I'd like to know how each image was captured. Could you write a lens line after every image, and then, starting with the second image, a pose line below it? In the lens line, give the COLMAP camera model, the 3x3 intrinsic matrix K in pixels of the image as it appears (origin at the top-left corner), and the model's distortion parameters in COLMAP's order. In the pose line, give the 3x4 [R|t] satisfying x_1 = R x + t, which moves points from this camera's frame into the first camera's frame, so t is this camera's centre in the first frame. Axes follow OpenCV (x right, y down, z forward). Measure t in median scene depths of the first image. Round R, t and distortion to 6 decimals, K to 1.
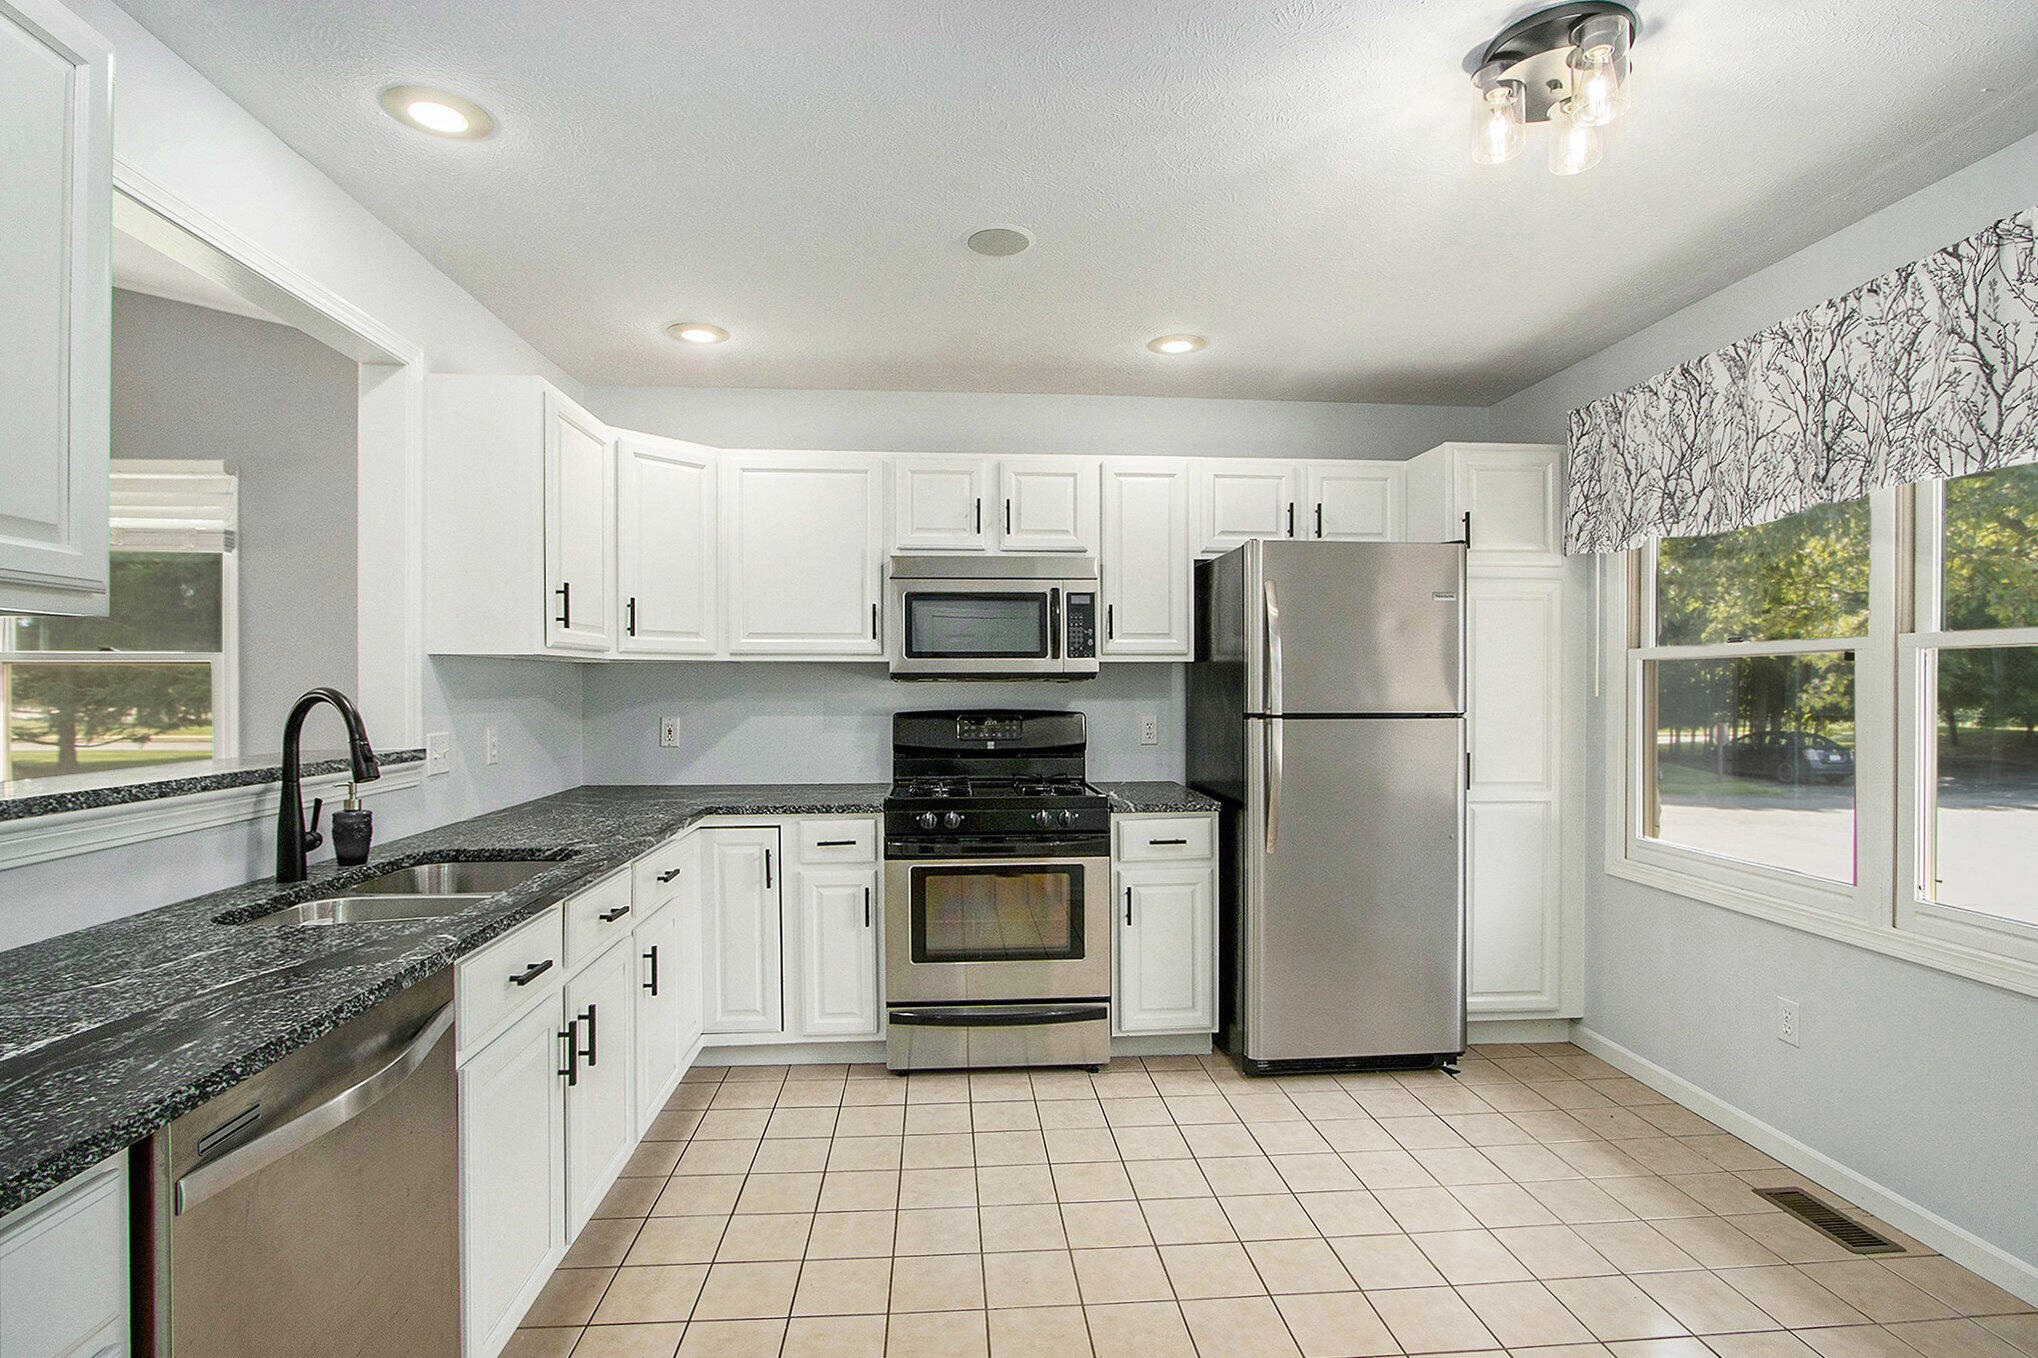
lens RADIAL K [[991.2, 0, 1019.0], [0, 991.2, 679.0], [0, 0, 1]] dist [-0.014606, 0.000309]
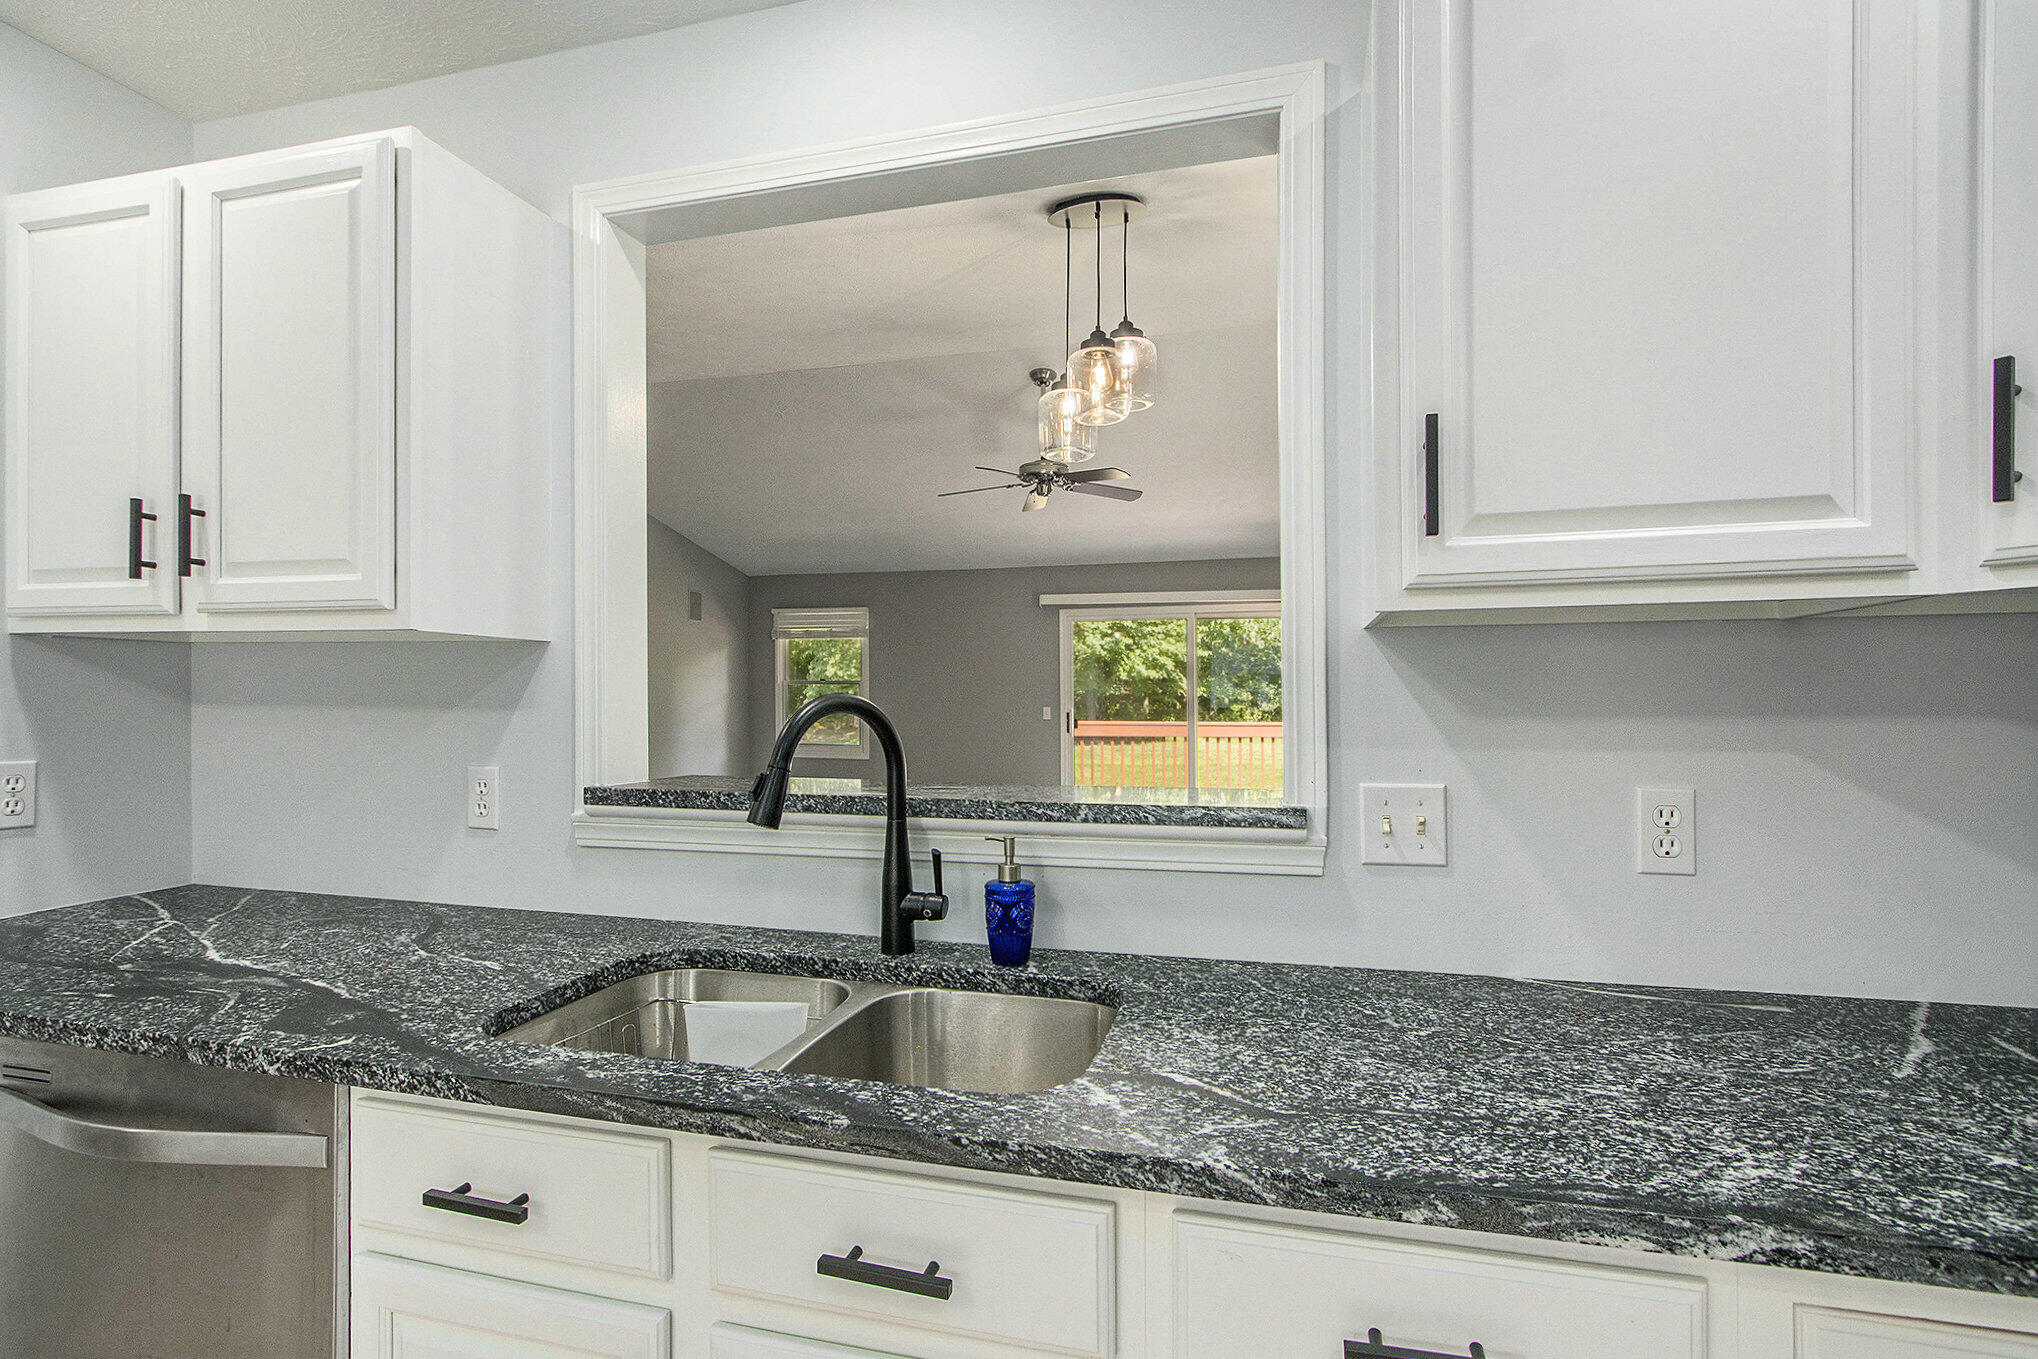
lens RADIAL K [[991.2, 0, 1019.0], [0, 991.2, 679.5], [0, 0, 1]] dist [-0.014606, 0.000309]
pose [[-0.341917, -0.002495, -0.939727, -0.060601], [0.007702, 0.999955, -0.005457, 0.002571], [0.939699, -0.009104, -0.341883, 1.322691]]
